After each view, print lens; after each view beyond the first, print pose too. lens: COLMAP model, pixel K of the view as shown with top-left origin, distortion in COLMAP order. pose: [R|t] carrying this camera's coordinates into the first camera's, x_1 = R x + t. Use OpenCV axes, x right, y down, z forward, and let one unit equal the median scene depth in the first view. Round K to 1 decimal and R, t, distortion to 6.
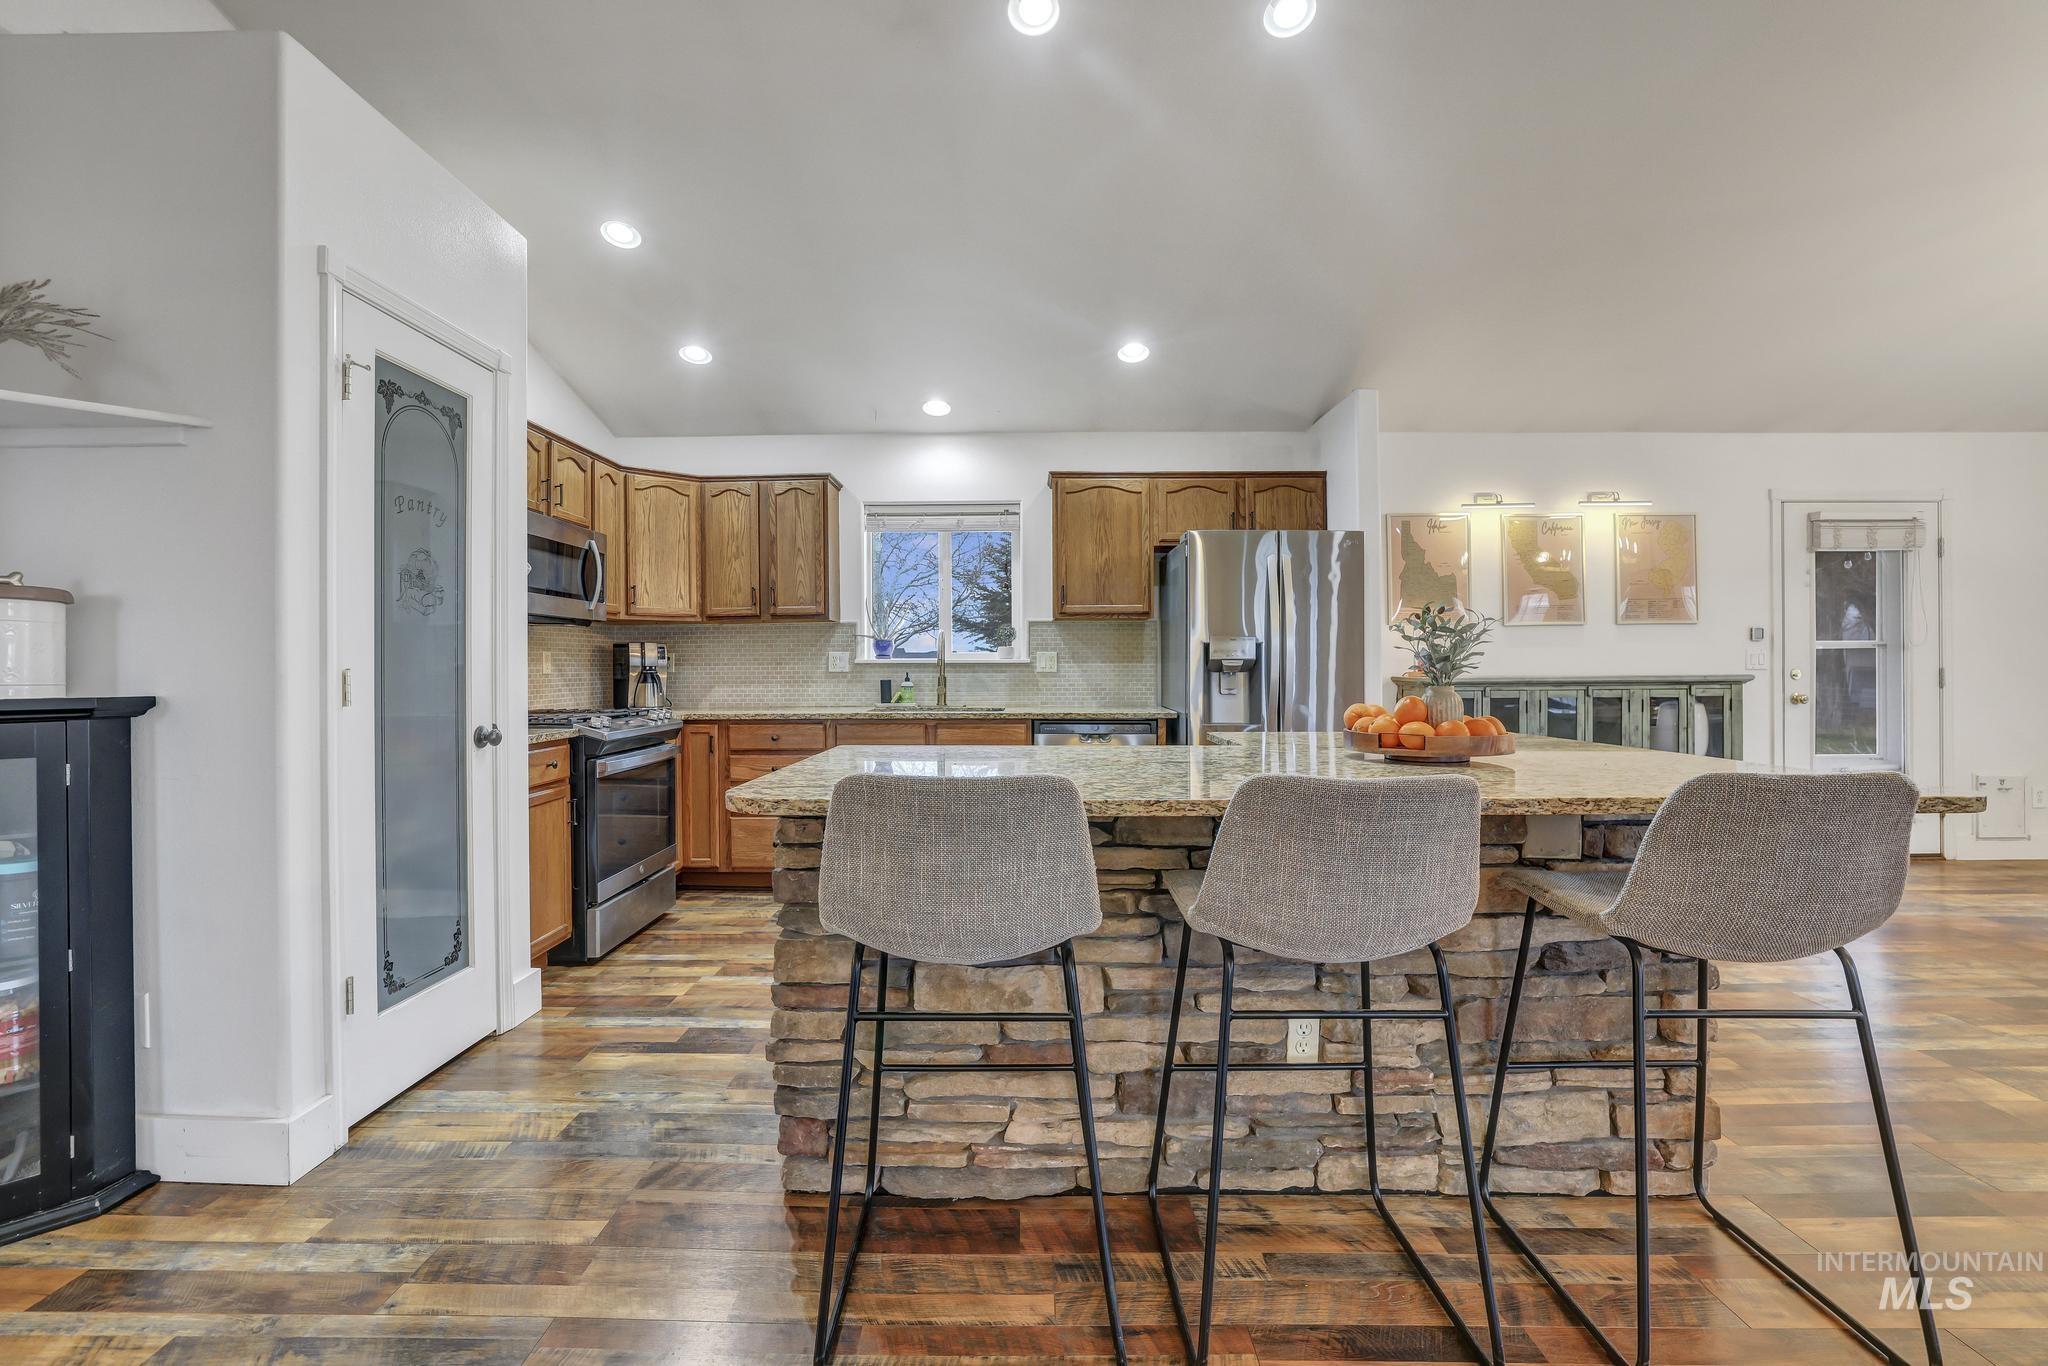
lens RADIAL K [[886.7, 0, 1014.2], [0, 886.7, 666.3], [0, 0, 1]] dist [-0.046125, 0.018576]
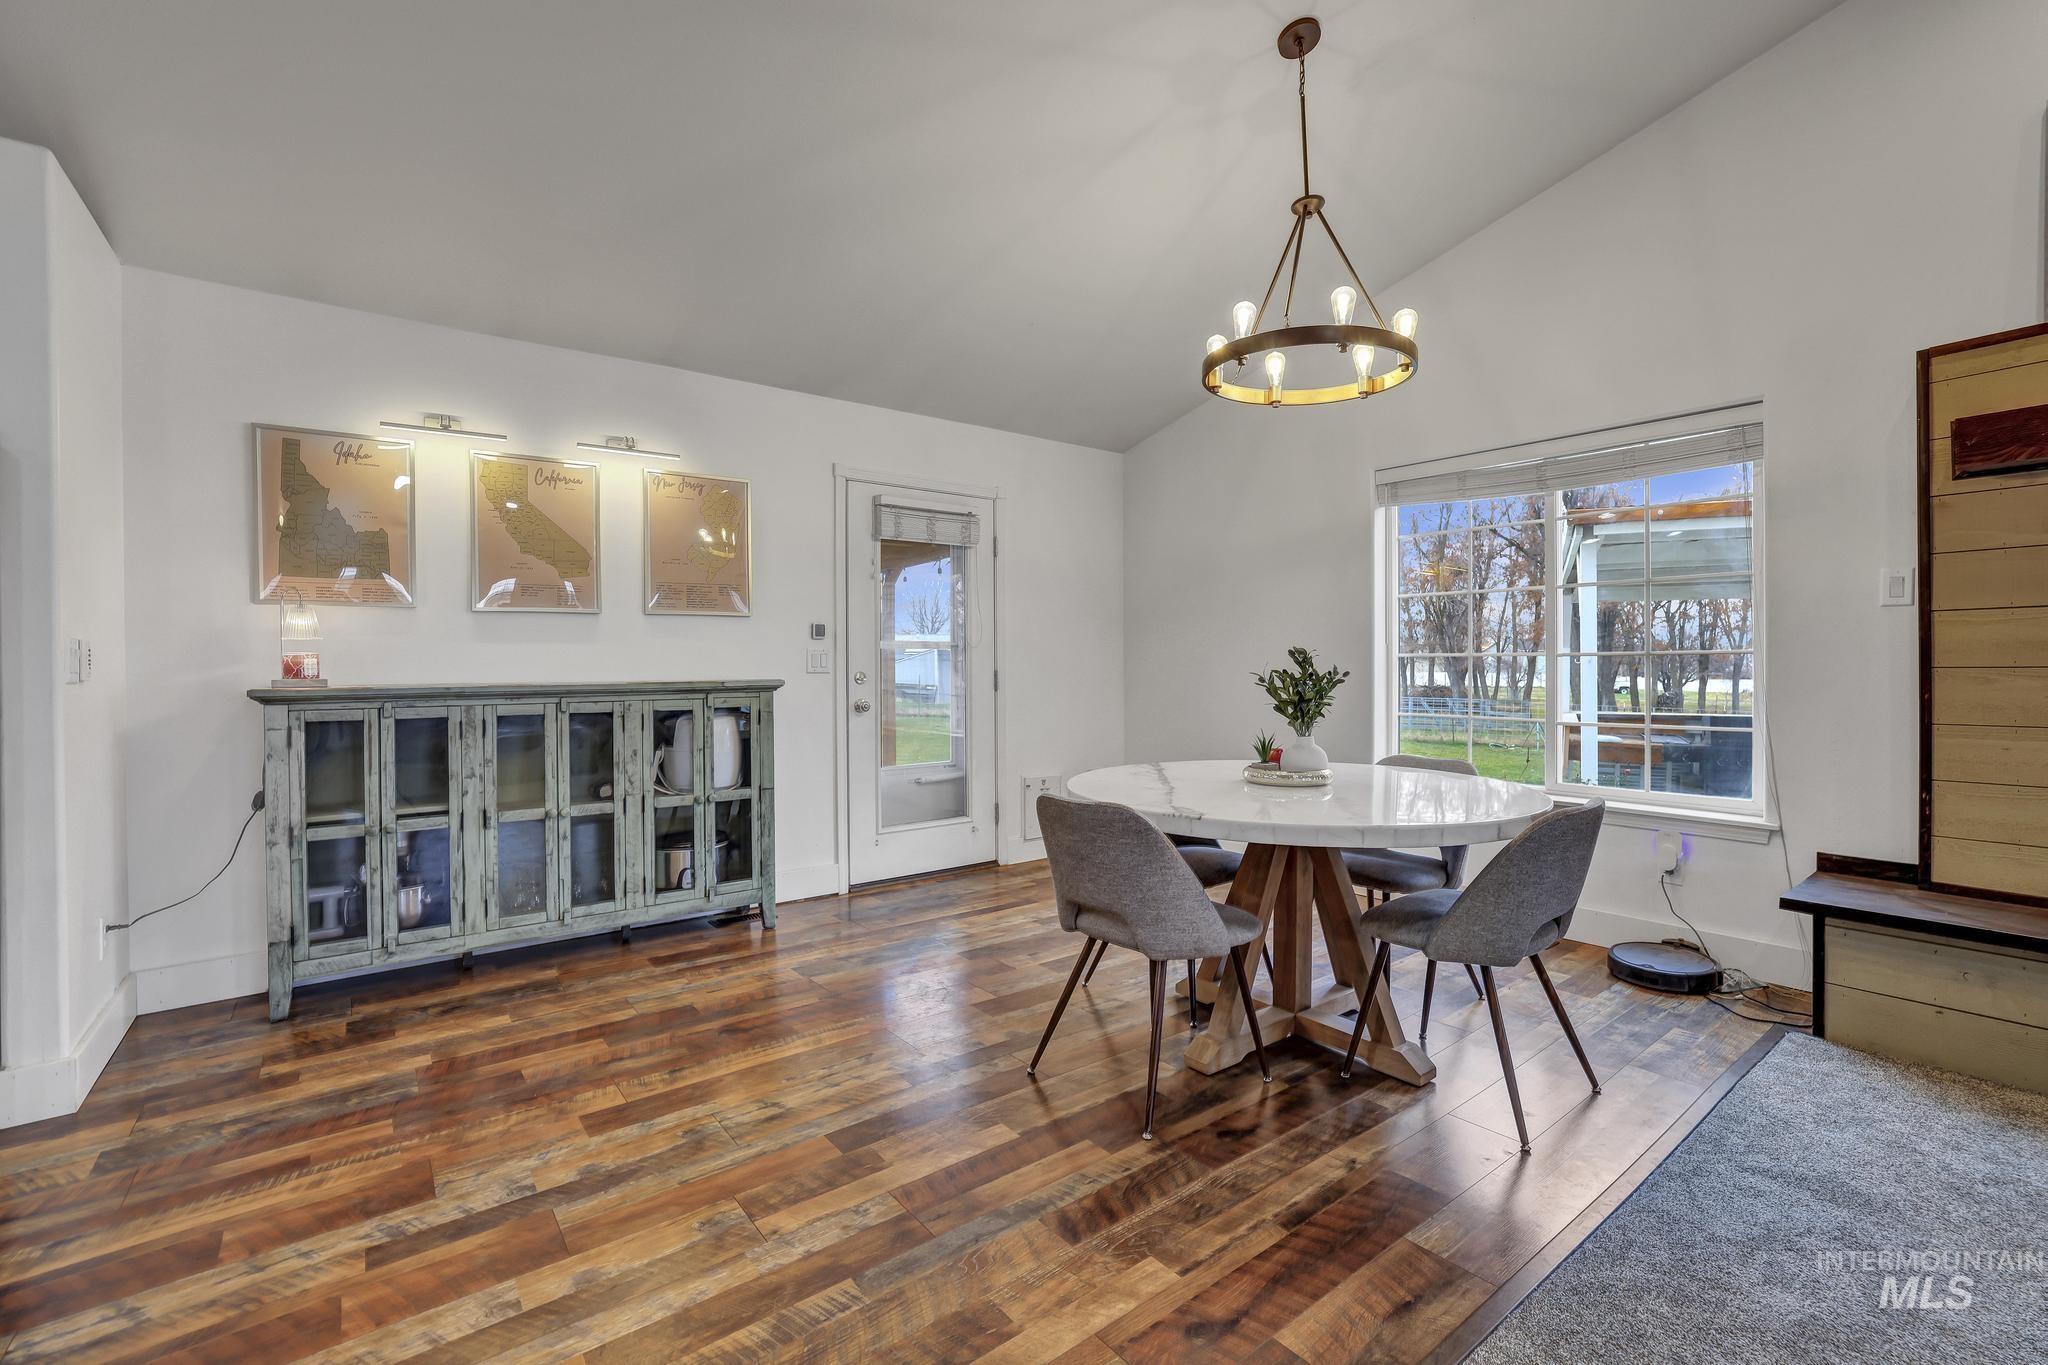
lens RADIAL K [[885.1, 0, 1017.2], [0, 885.1, 677.3], [0, 0, 1]] dist [-0.050050, 0.018825]
pose [[0.786512, -0.008188, 0.617521, 0.501116], [0.001498, 0.999934, 0.011351, -0.001329], [-0.617573, -0.008003, 0.786473, 0.206272]]
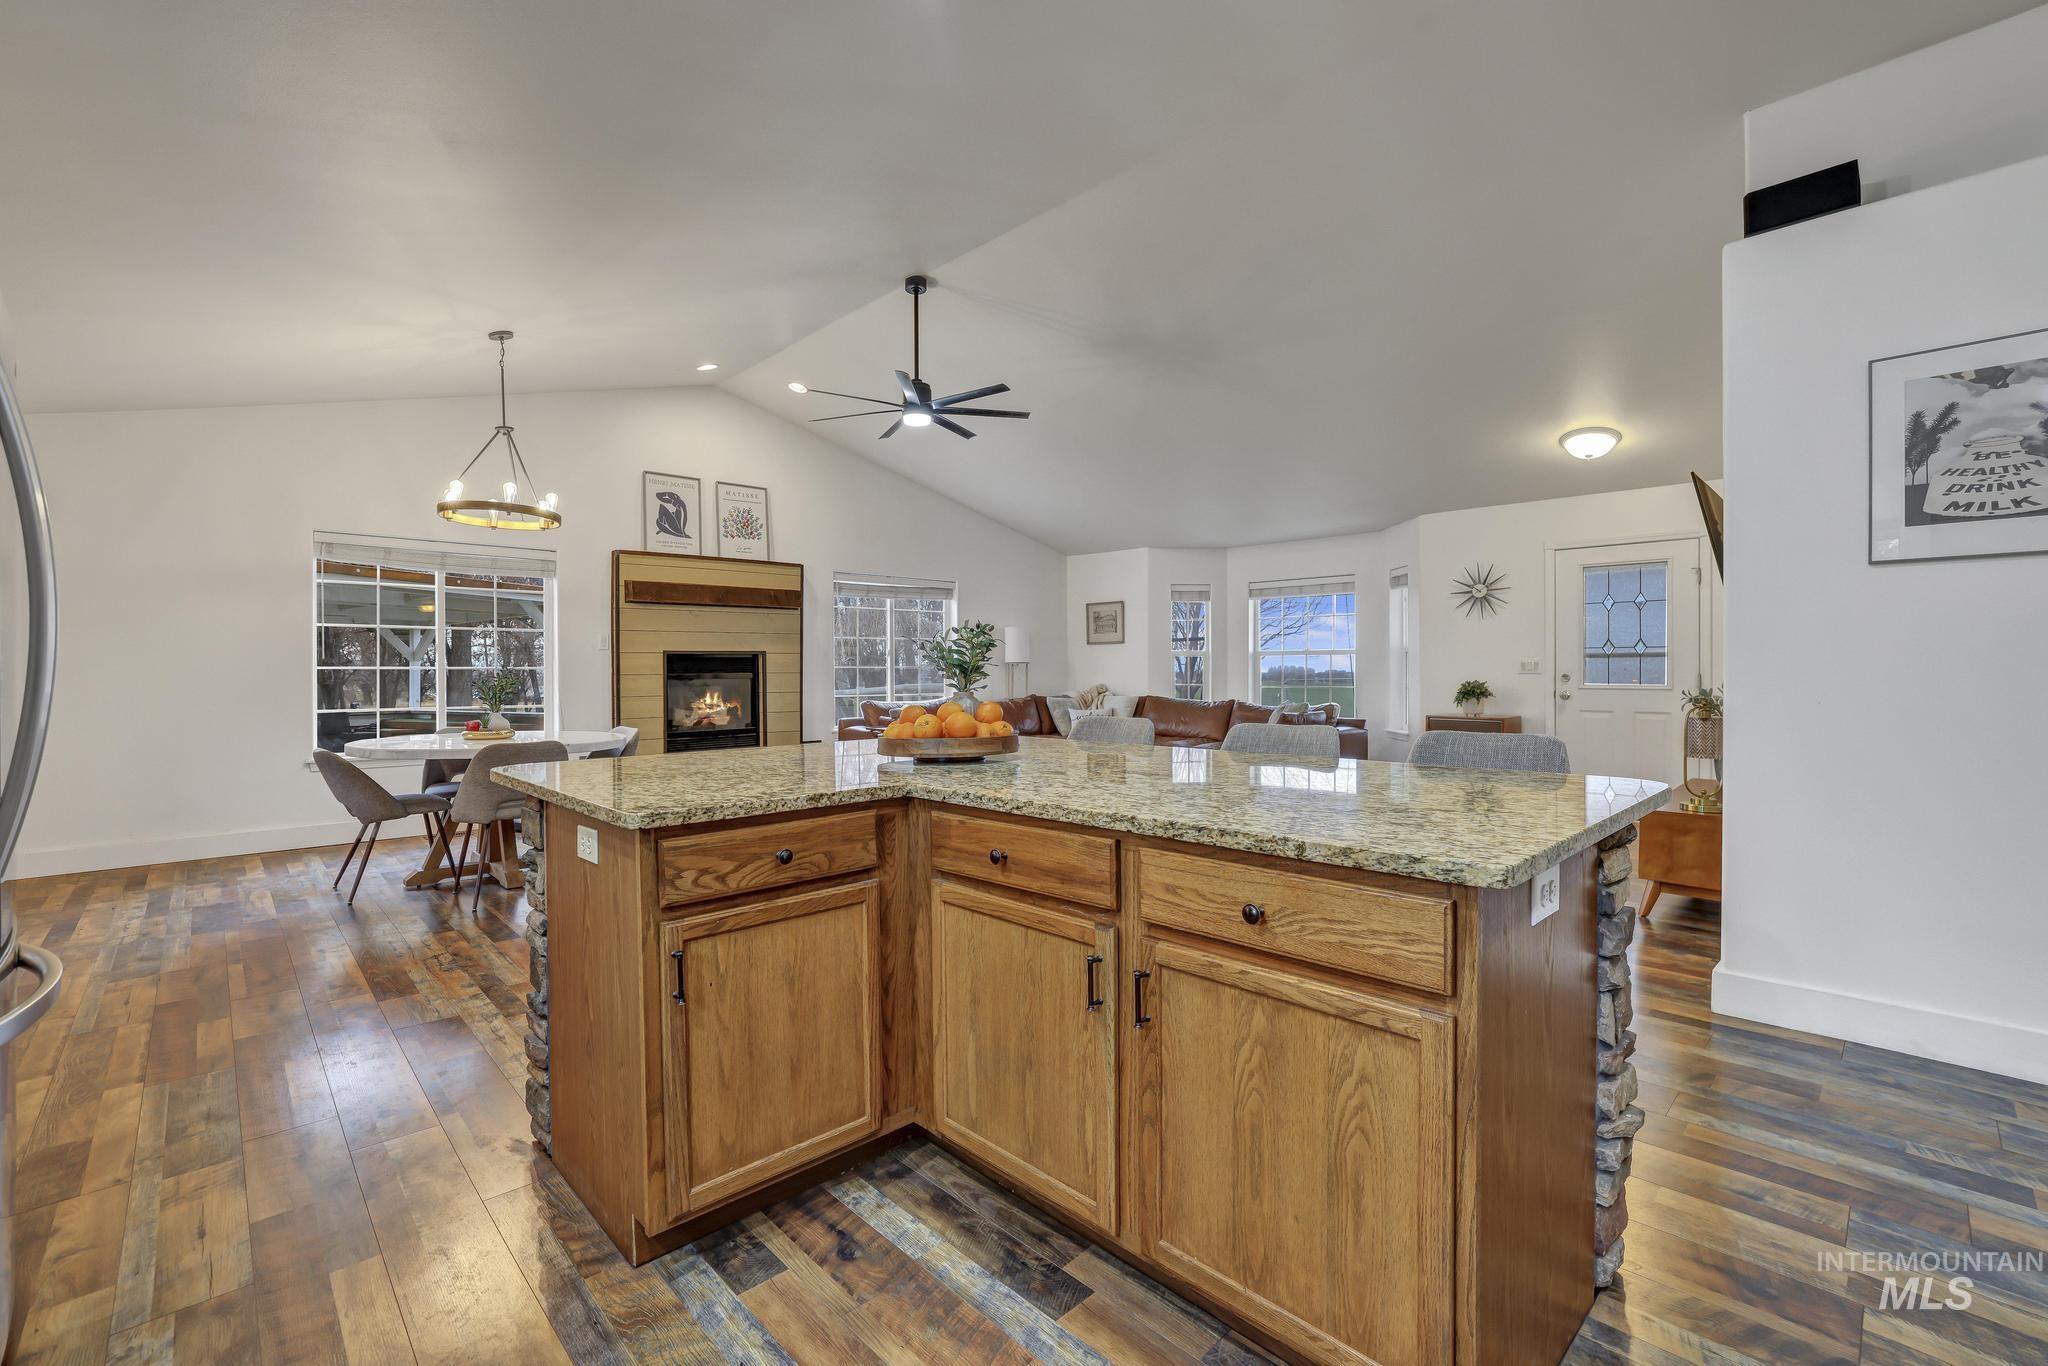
lens RADIAL K [[886.7, 0, 1014.2], [0, 886.7, 666.3], [0, 0, 1]] dist [-0.046125, 0.018576]
pose [[-0.697296, 0.008160, 0.716737, -0.192773], [0.004926, 0.999966, -0.006592, -0.001795], [-0.716767, -0.001066, -0.697312, 0.831420]]
